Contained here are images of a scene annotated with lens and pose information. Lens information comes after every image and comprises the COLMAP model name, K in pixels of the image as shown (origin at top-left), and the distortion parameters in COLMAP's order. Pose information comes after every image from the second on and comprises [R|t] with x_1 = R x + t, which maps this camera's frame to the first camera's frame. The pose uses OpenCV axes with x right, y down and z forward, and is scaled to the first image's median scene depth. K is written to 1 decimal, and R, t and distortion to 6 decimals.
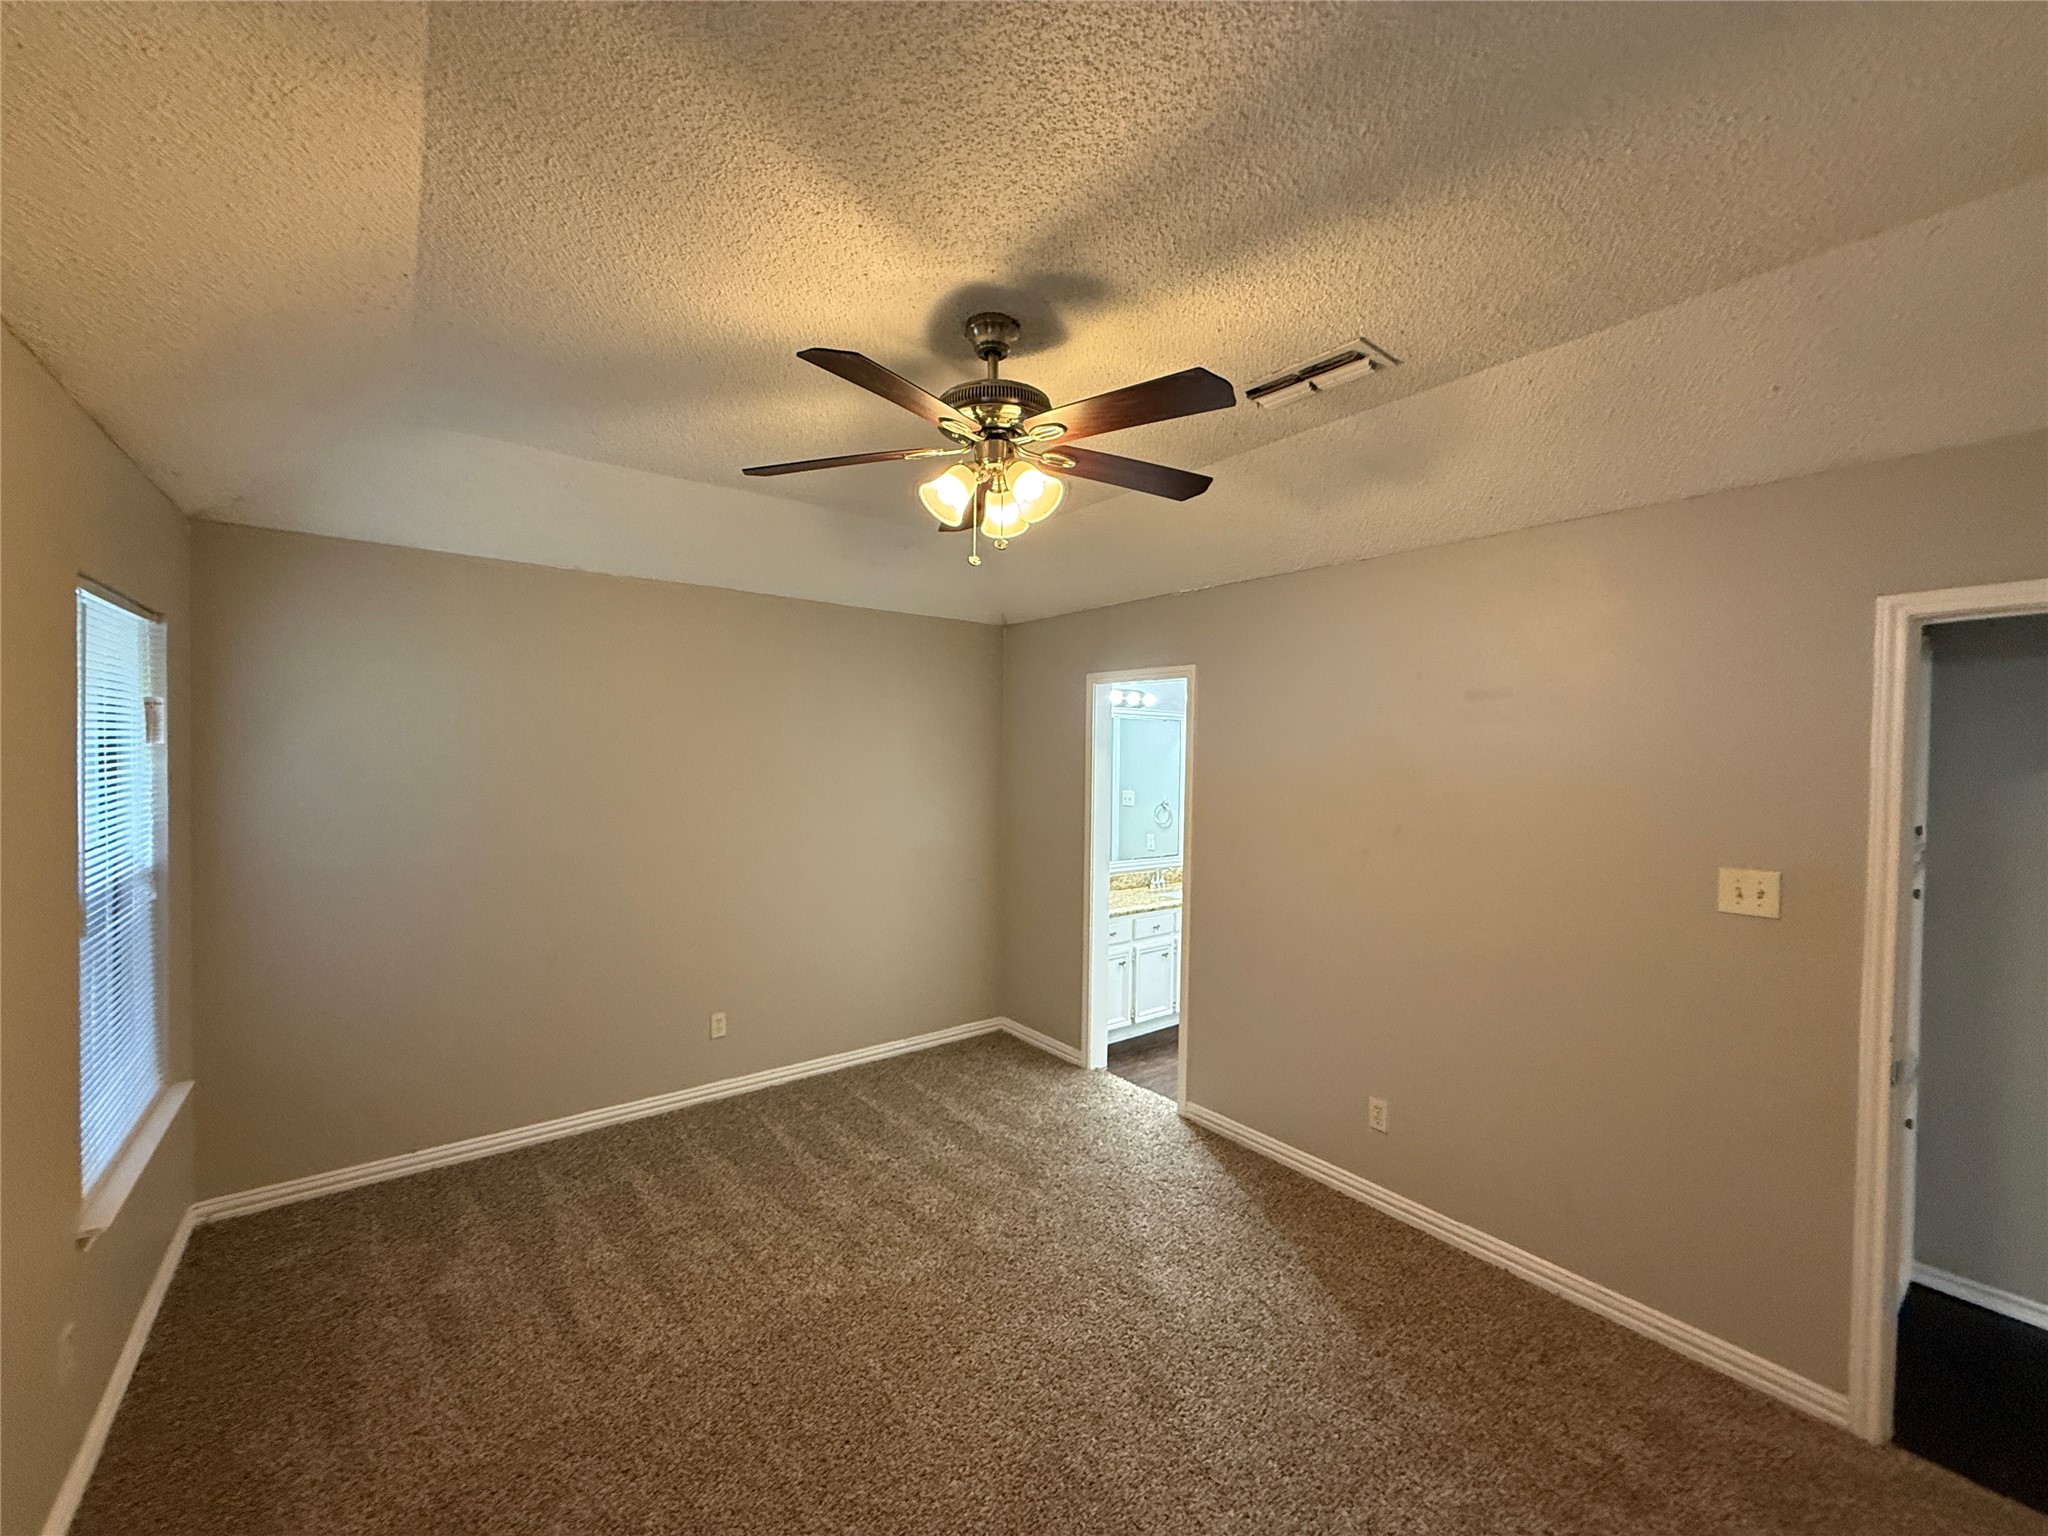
lens RADIAL K [[814.3, 0, 1023.0], [0, 814.3, 770.5], [0, 0, 1]] dist [0.002916, 0.000247]
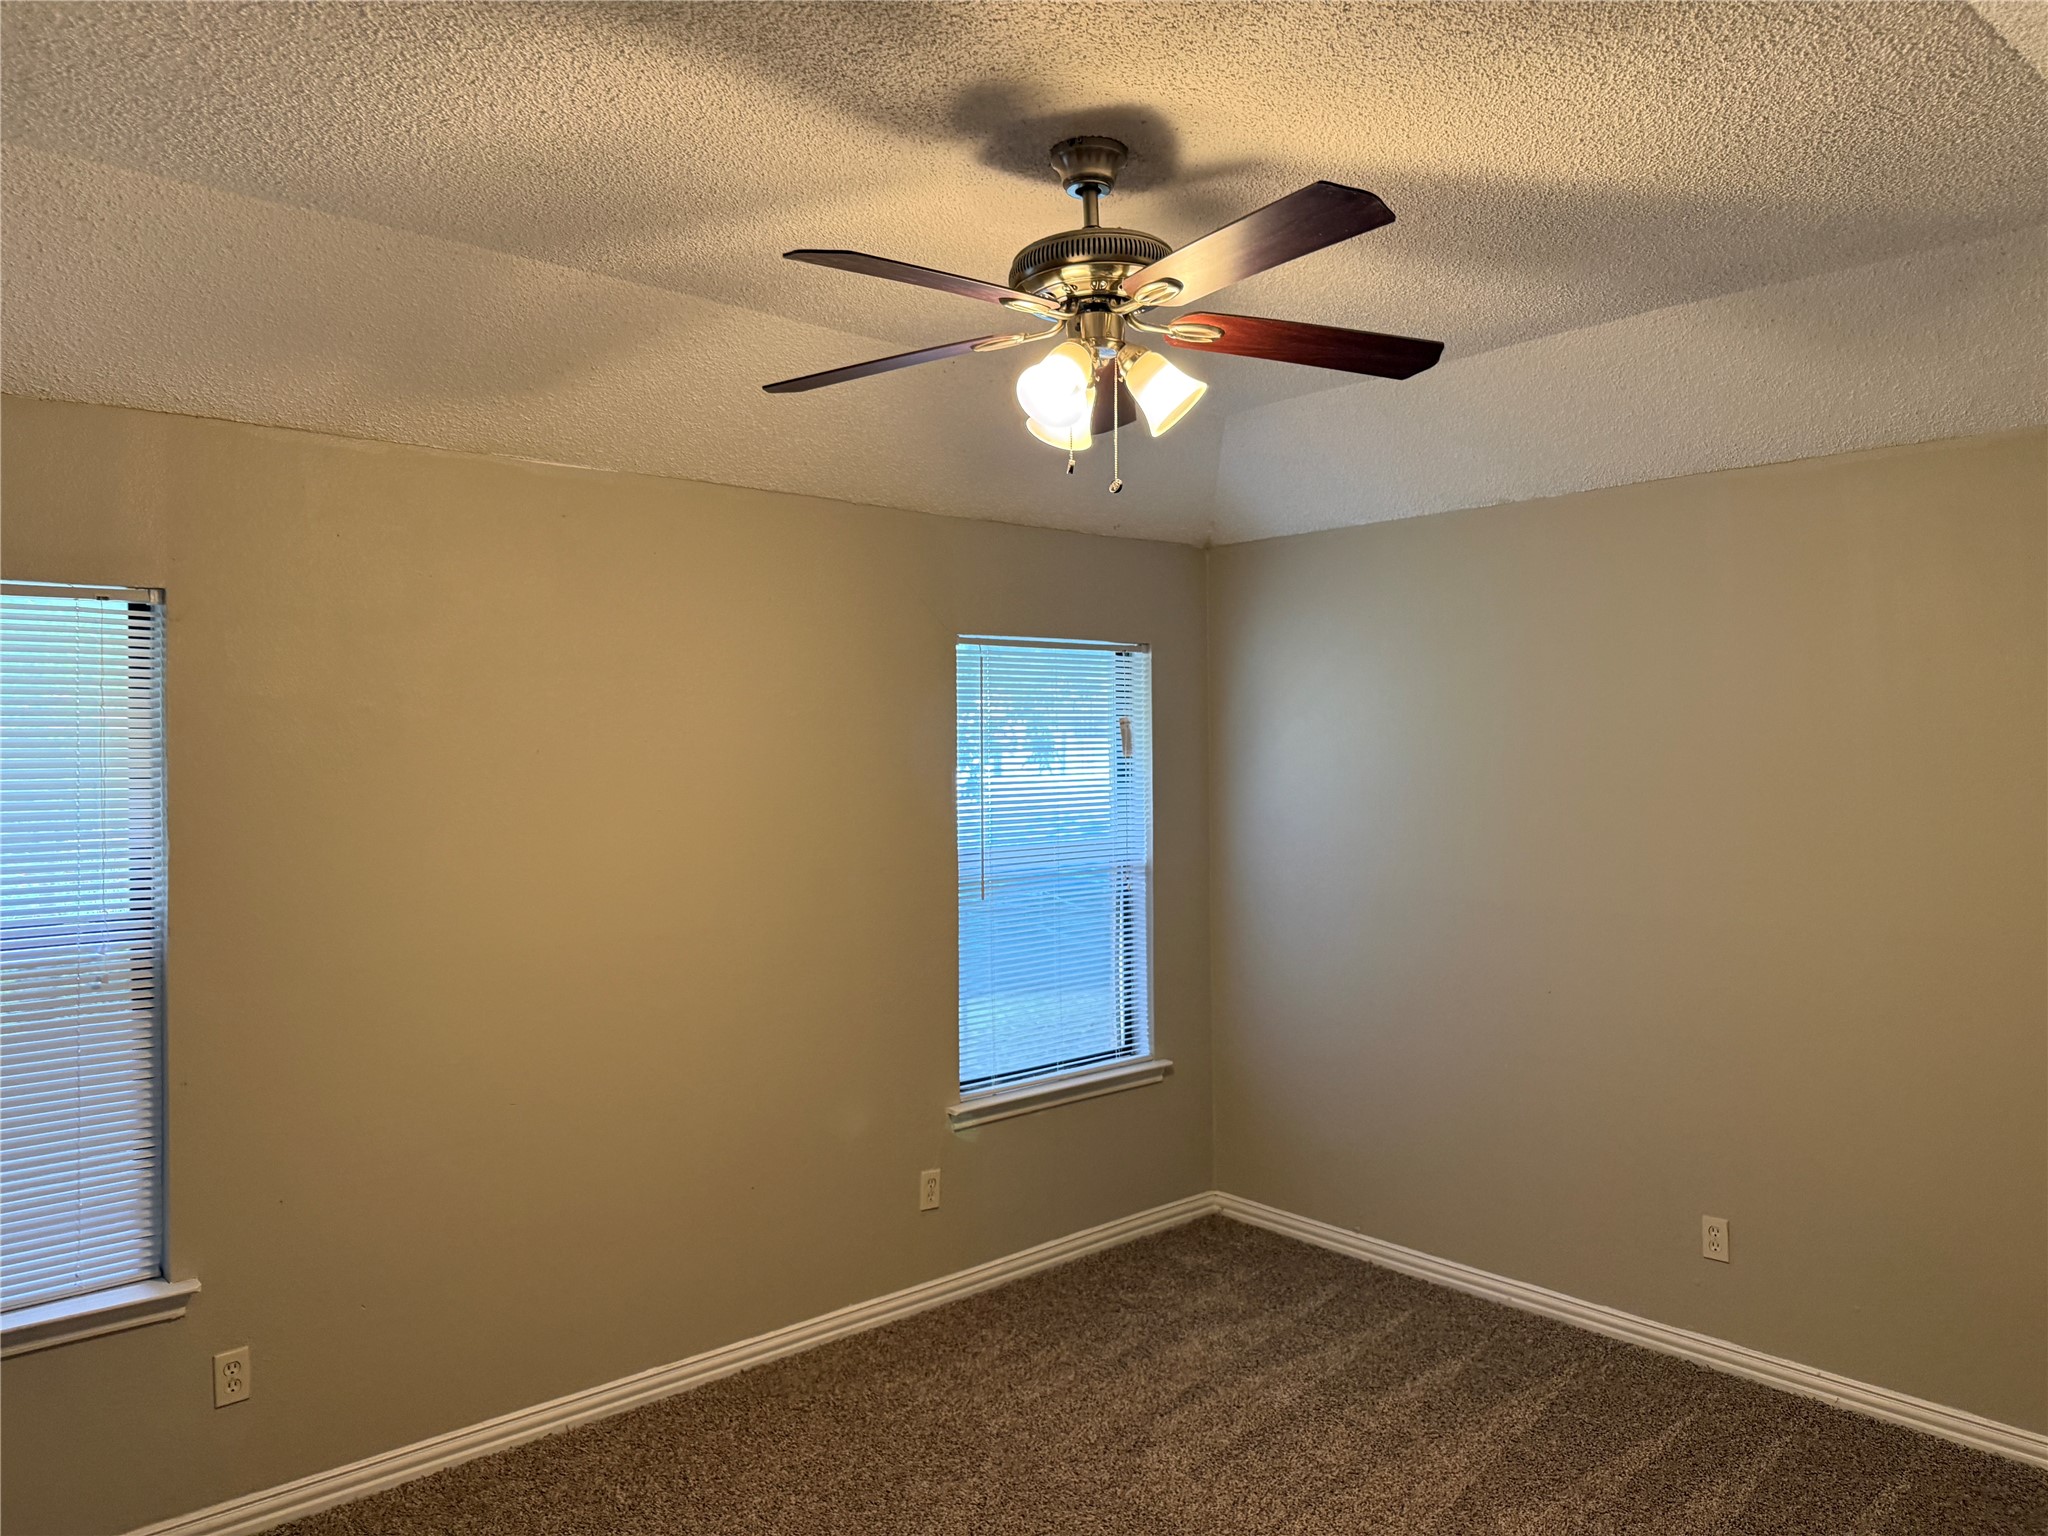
lens RADIAL K [[1438.5, 0, 1010.4], [0, 1438.5, 754.0], [0, 0, 1]] dist [0.055448, -0.087553]
pose [[0.072561, -0.007745, -0.997334, 0.823062], [-0.014740, 0.999852, -0.008837, -0.014227], [0.997255, 0.015342, 0.072436, 0.582379]]
